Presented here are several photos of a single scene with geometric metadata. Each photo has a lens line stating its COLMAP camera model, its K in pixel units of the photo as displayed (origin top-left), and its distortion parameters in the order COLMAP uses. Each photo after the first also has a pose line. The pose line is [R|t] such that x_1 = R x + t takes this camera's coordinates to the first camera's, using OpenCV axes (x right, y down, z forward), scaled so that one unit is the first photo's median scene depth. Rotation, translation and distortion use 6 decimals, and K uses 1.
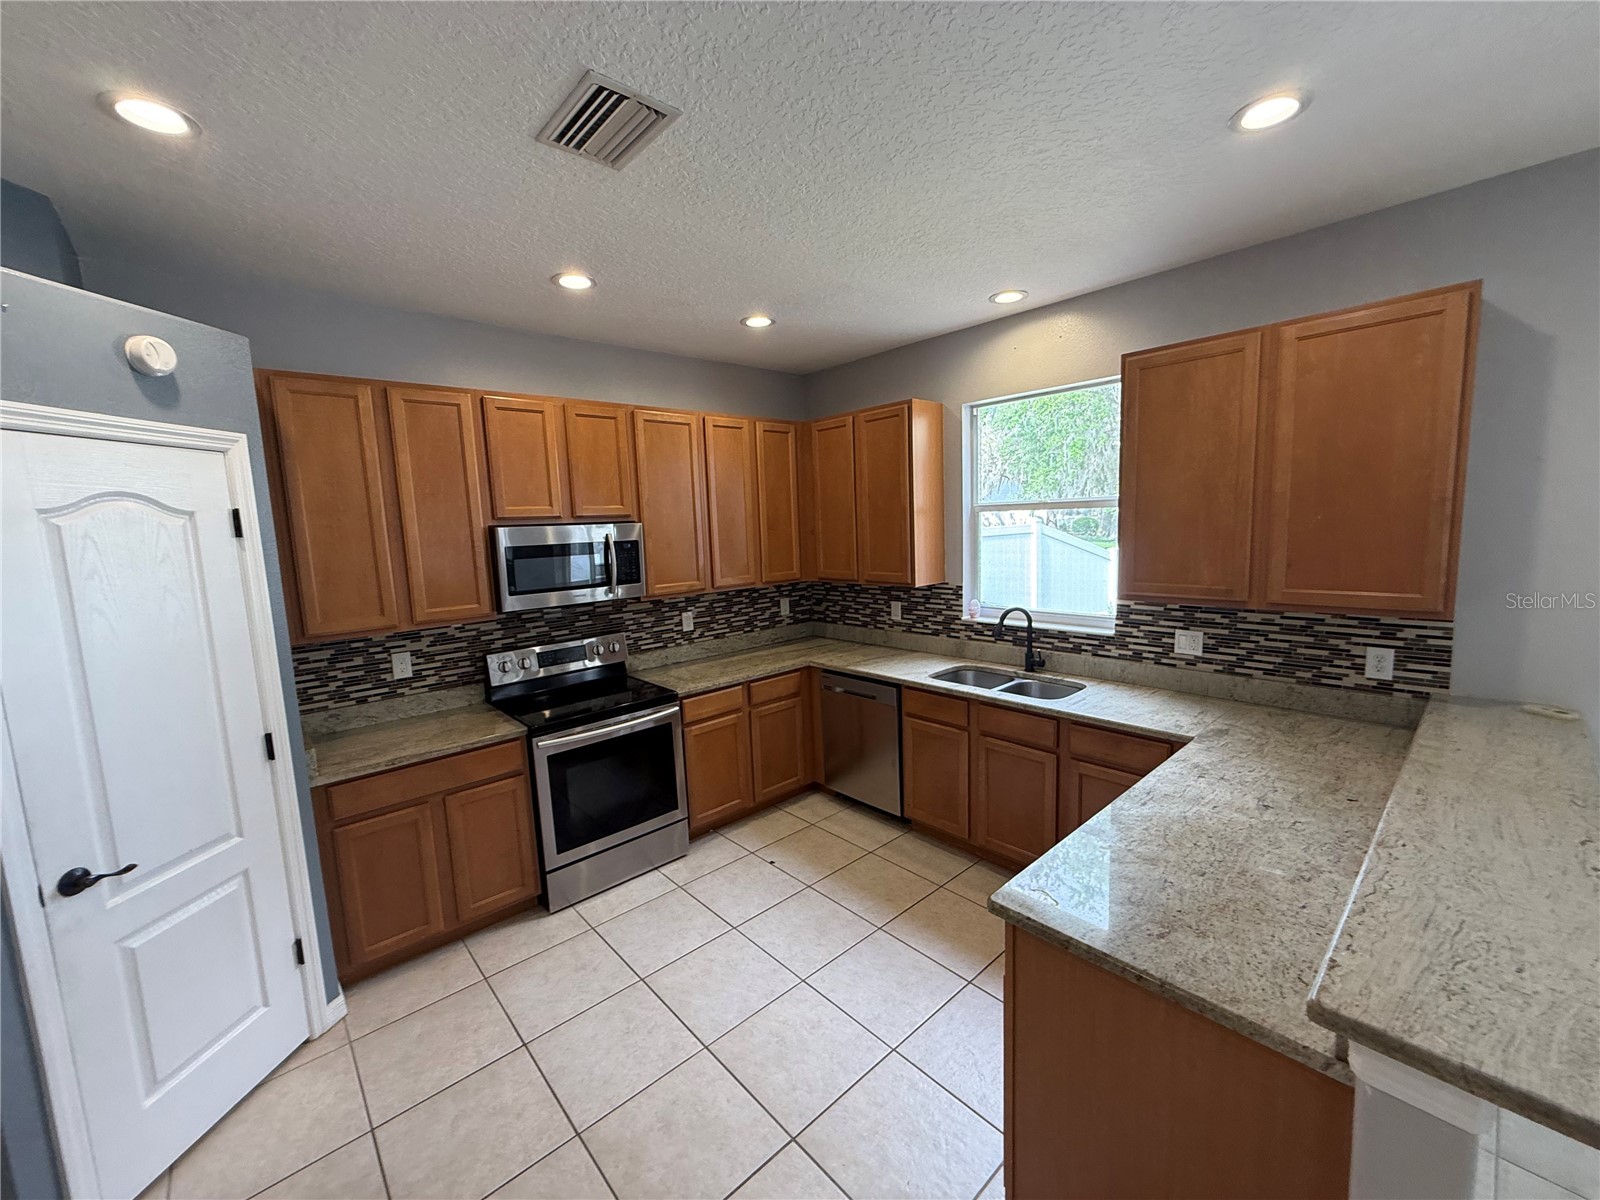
lens RADIAL K [[639.2, 0, 798.4], [0, 639.2, 604.9], [0, 0, 1]] dist [0.002691, 0.000145]
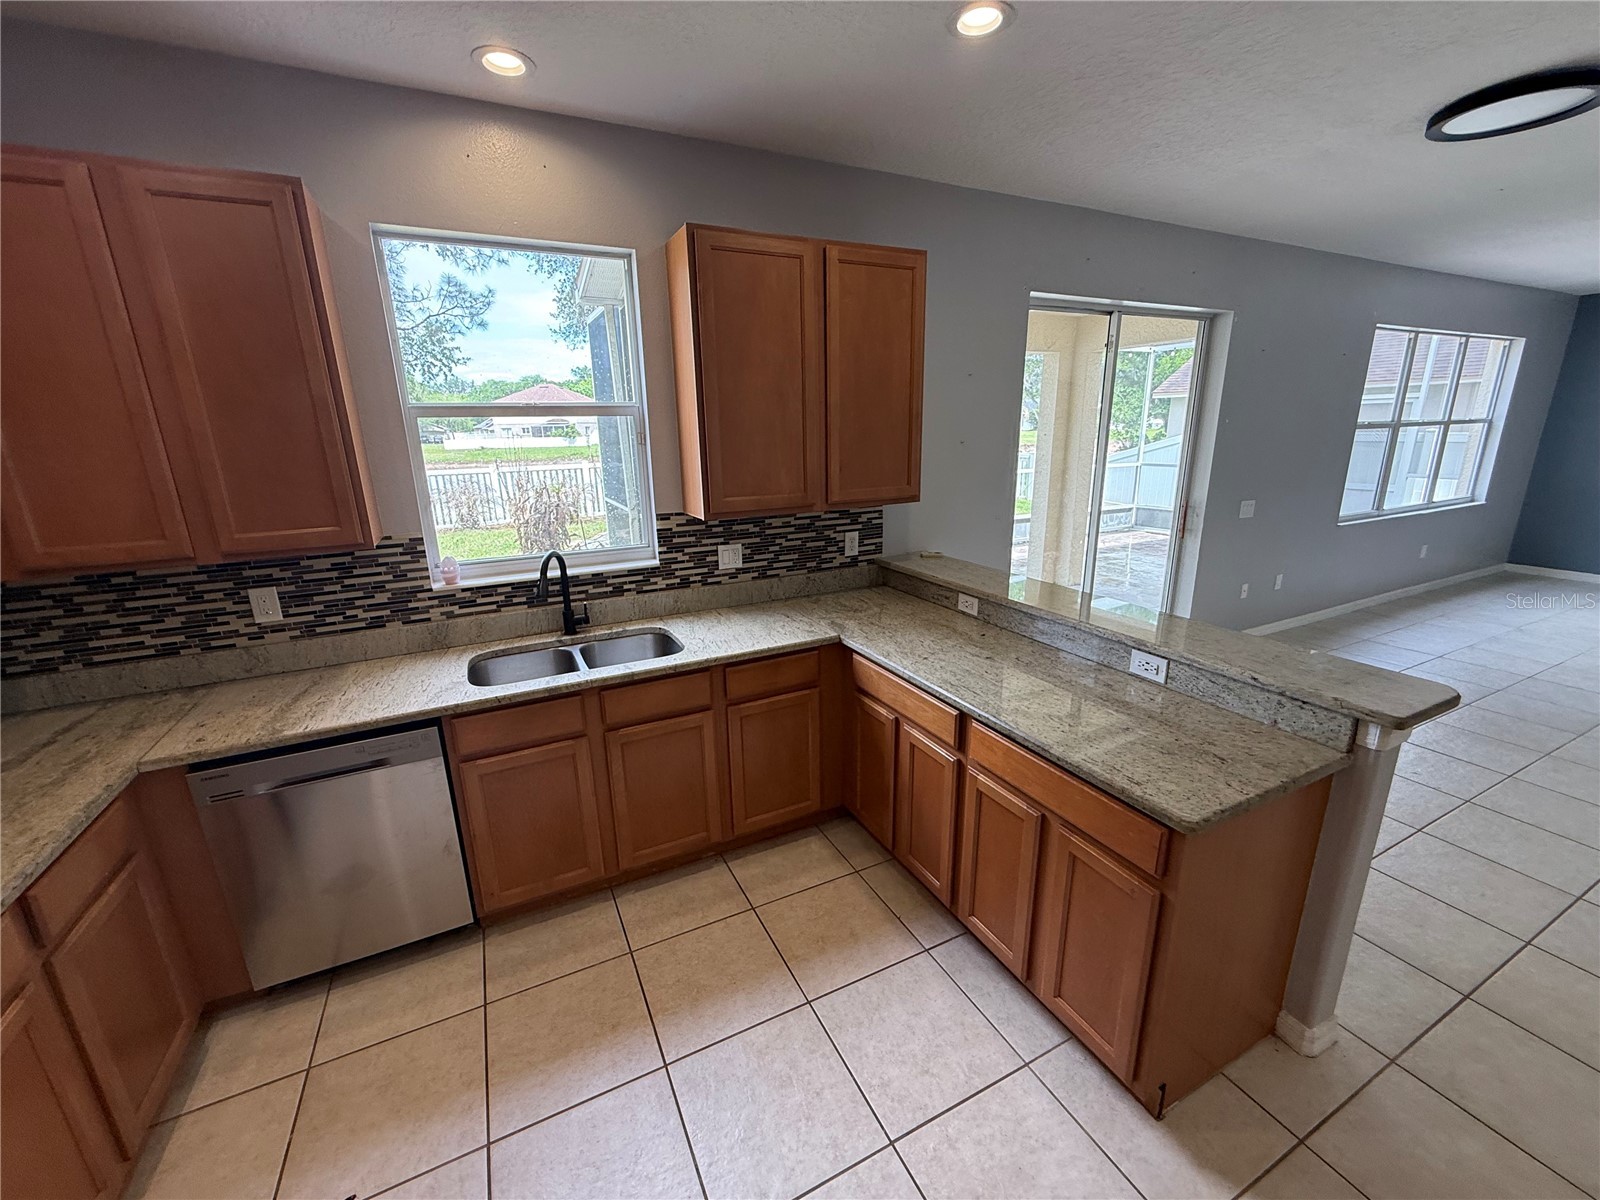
lens RADIAL K [[639.2, 0, 797.5], [0, 639.2, 602.6], [0, 0, 1]] dist [0.002691, 0.000145]
pose [[0.275479, -0.223020, 0.935079, -0.307683], [0.137344, 0.971869, 0.191332, -0.047191], [-0.951445, 0.075719, 0.298360, 0.595468]]
